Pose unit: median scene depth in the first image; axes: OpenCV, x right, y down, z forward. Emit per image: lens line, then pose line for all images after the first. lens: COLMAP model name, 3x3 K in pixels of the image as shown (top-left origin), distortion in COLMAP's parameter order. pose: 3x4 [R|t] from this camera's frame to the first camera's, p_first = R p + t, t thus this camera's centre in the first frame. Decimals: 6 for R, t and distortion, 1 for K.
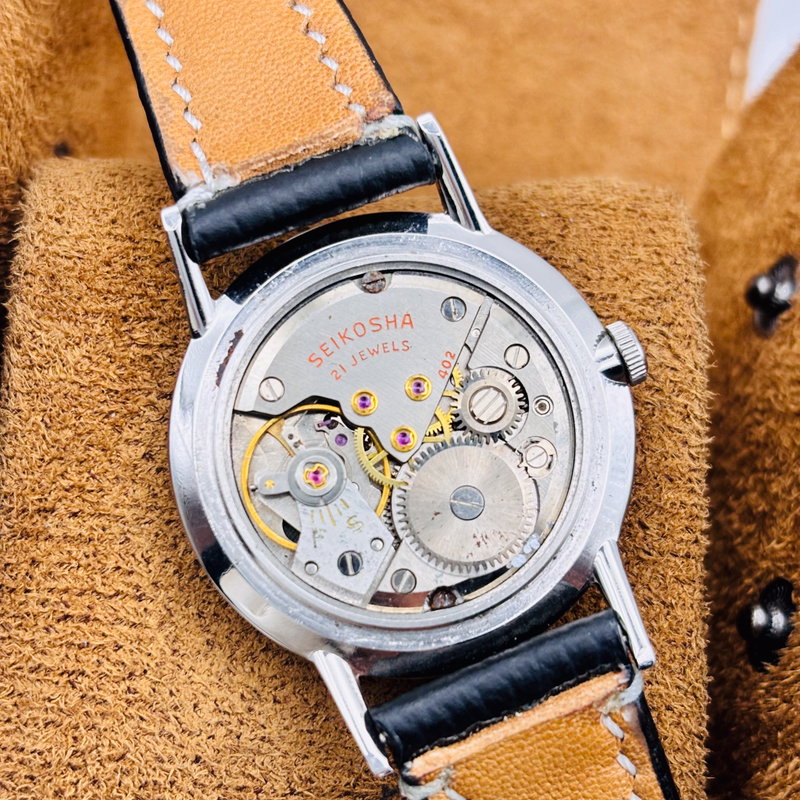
lens RADIAL K [[1755.6, 0, 399.9], [0, 1755.6, 398.4], [0, 0, 1]] dist [0.167234, 0.000000]
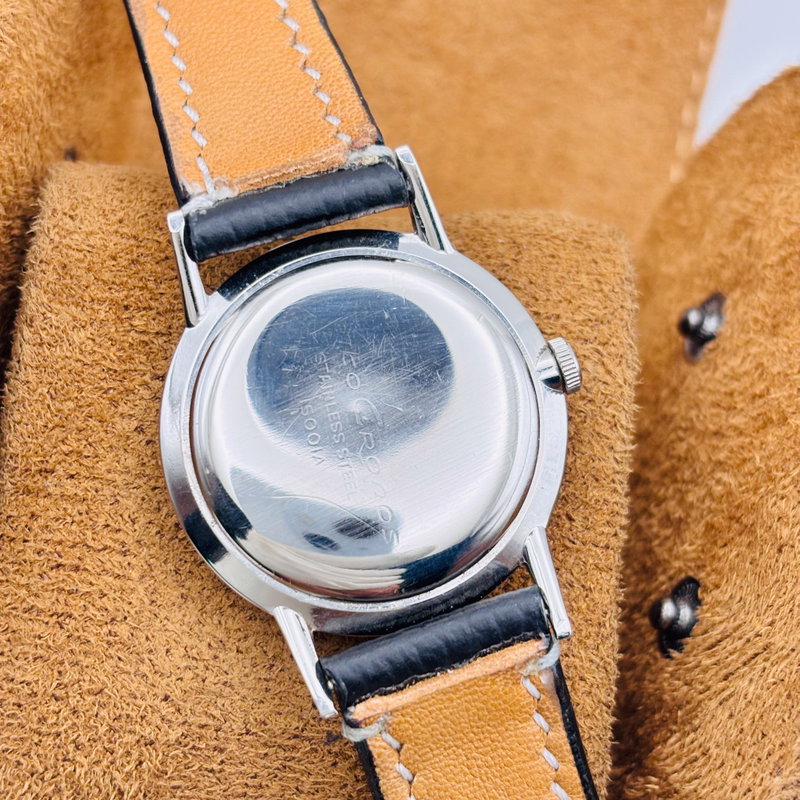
lens RADIAL K [[1755.6, 0, 398.5], [0, 1755.6, 399.5], [0, 0, 1]] dist [0.167234, 0.000000]
pose [[0.997701, 0.063226, 0.024382, -0.005352], [-0.062967, 0.997952, -0.011248, 0.015961], [-0.025043, 0.009687, 0.999639, -0.140068]]
